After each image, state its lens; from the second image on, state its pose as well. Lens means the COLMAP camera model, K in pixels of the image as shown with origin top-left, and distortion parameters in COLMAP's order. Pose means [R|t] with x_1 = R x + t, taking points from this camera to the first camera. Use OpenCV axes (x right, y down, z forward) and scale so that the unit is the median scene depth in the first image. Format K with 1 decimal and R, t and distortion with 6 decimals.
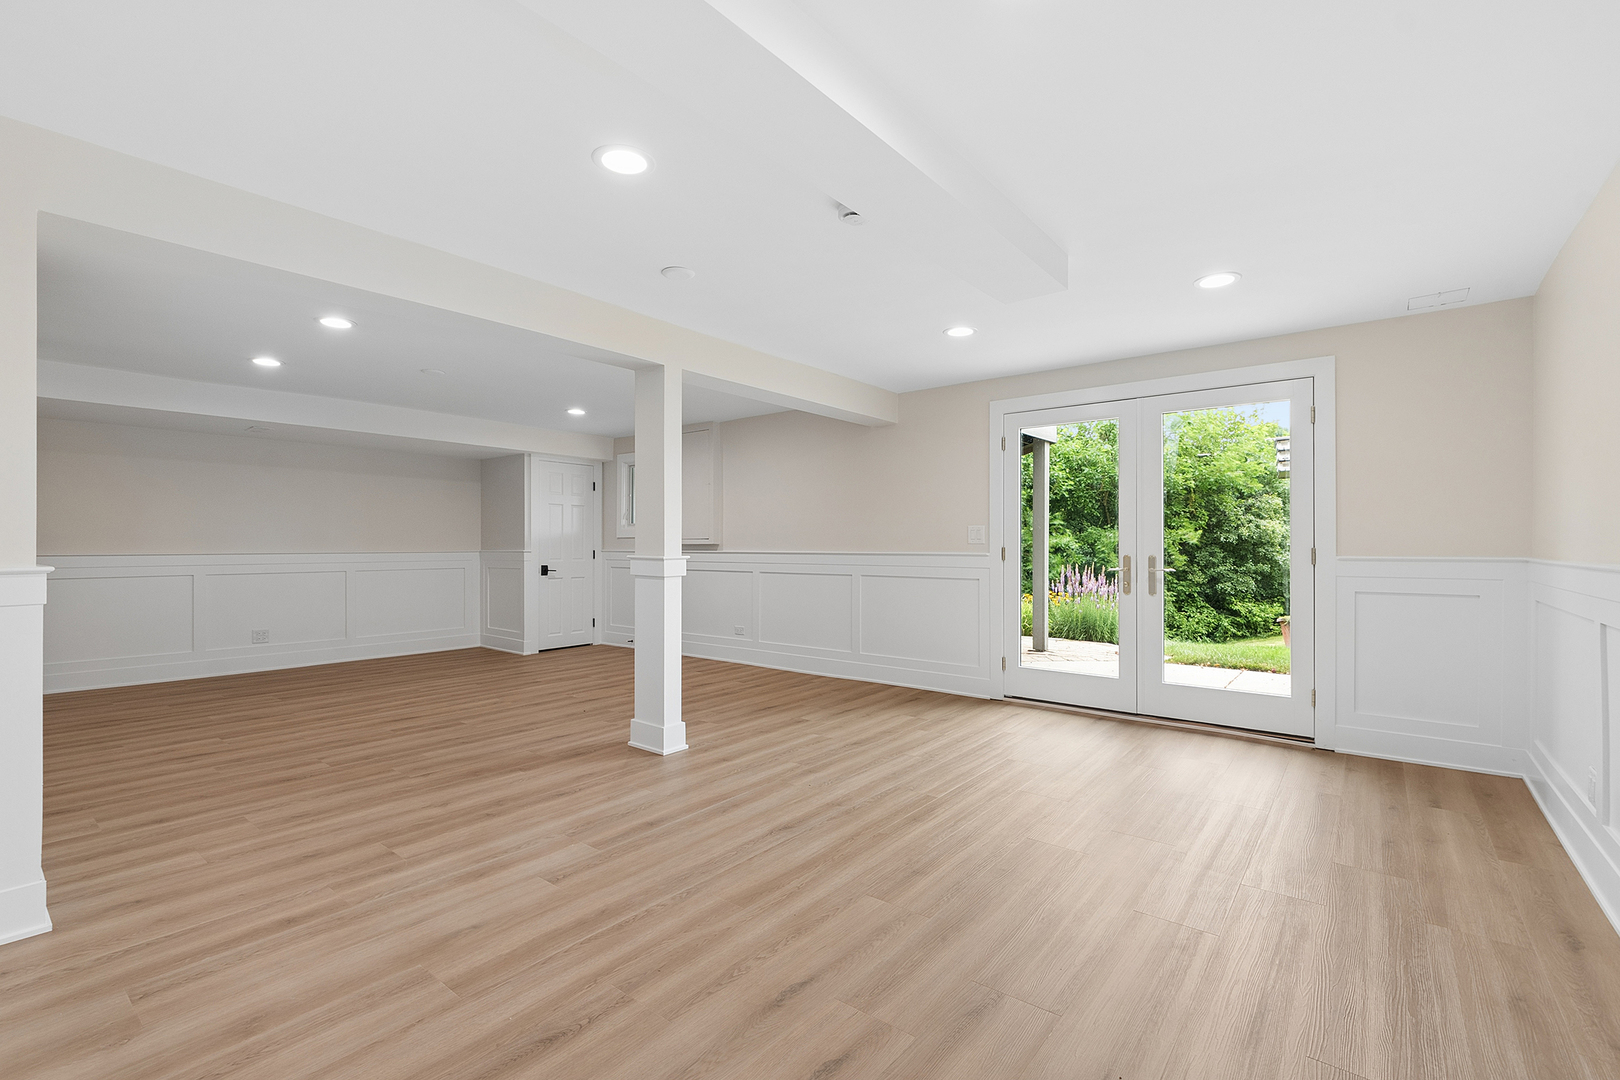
lens RADIAL K [[718.5, 0, 805.7], [0, 718.5, 541.2], [0, 0, 1]] dist [-0.003342, -0.000014]
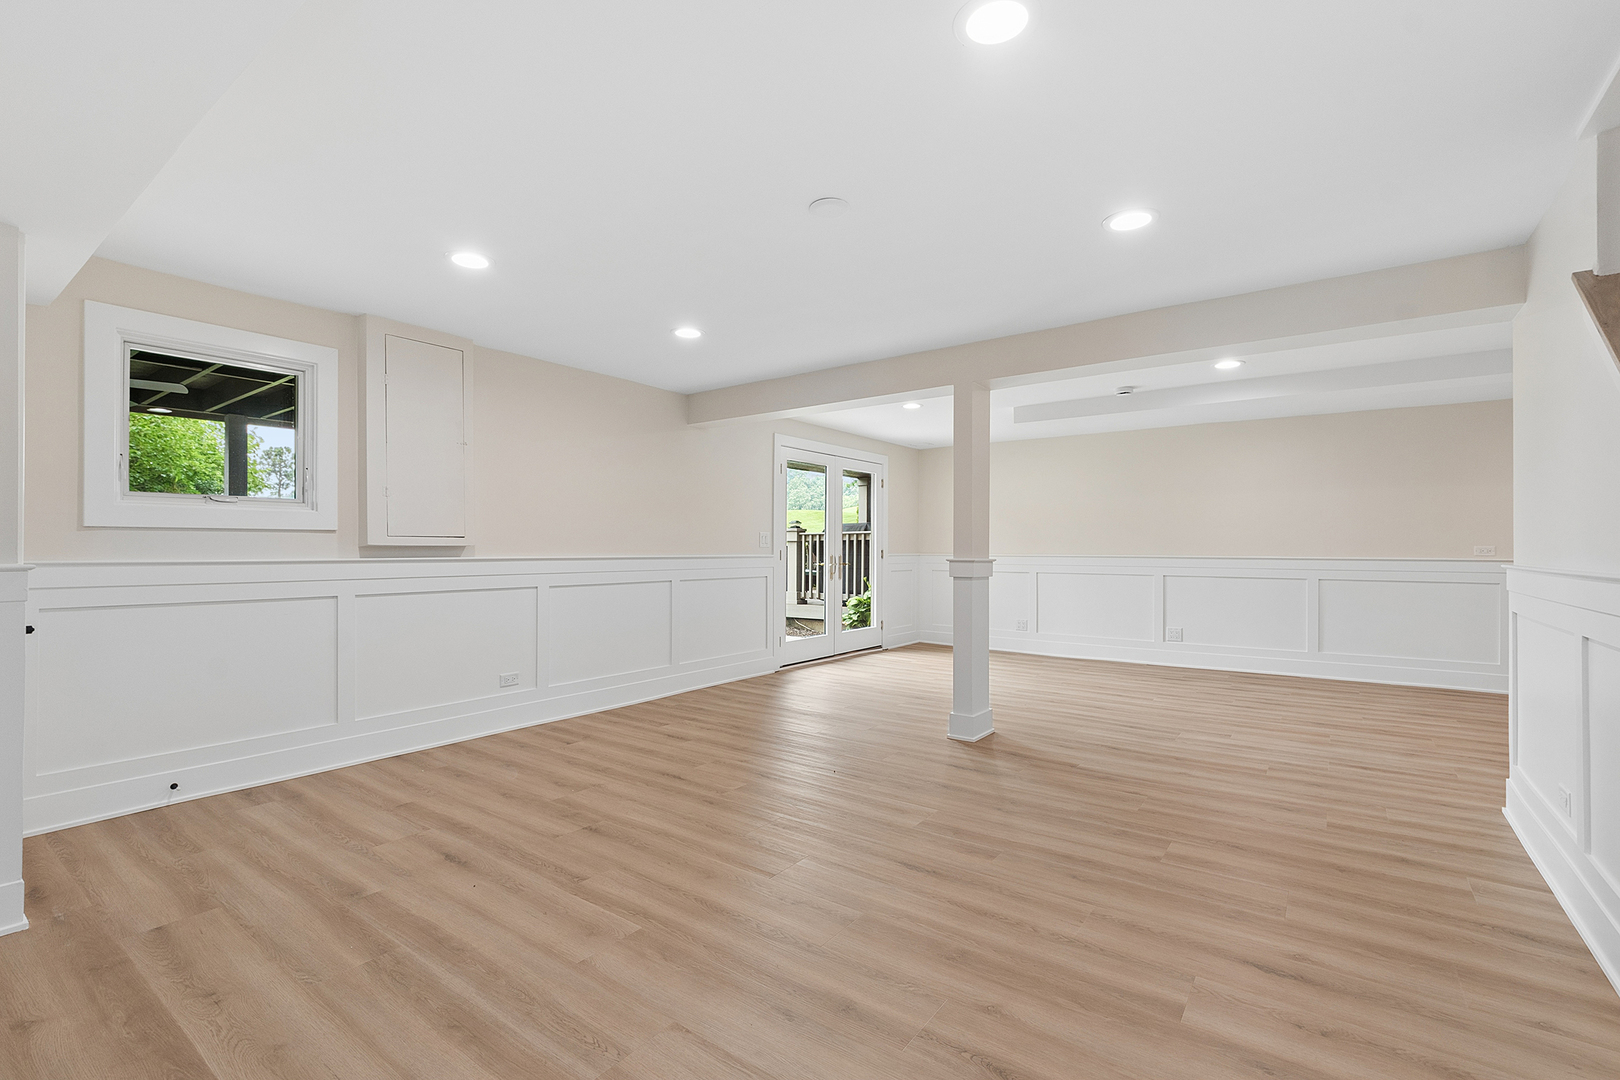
lens RADIAL K [[718.5, 0, 805.8], [0, 718.5, 547.7], [0, 0, 1]] dist [-0.003342, -0.000014]
pose [[-0.038470, 0.003457, 0.999254, -1.582068], [-0.008707, 0.999955, -0.003794, 0.011737], [-0.999222, -0.008847, -0.038438, 1.596509]]
